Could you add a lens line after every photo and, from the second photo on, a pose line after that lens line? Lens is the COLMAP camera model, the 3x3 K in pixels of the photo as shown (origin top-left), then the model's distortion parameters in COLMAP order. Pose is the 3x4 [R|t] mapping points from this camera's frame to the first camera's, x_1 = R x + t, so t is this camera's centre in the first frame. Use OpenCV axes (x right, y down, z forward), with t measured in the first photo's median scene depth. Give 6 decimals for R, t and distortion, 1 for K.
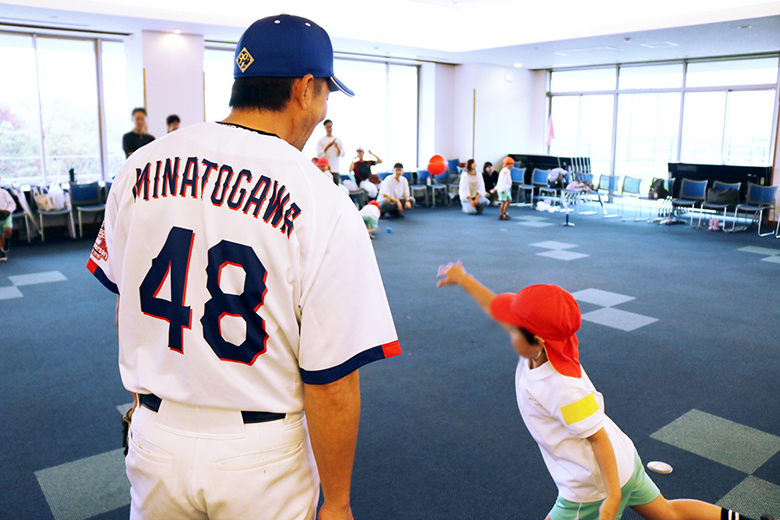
lens RADIAL K [[677.0, 0, 386.4], [0, 677.0, 261.0], [0, 0, 1]] dist [-0.097090, -0.003070]
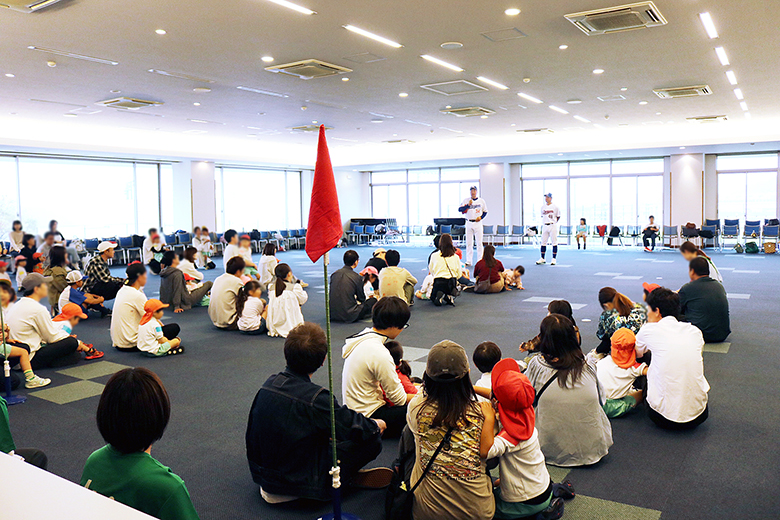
lens RADIAL K [[677.0, 0, 390.7], [0, 677.0, 260.1], [0, 0, 1]] dist [-0.097090, -0.003070]
pose [[0.955110, -0.045655, 0.292712, -0.294892], [0.079137, 0.991468, -0.103581, 0.170853], [-0.285485, 0.122096, 0.950574, -0.856746]]
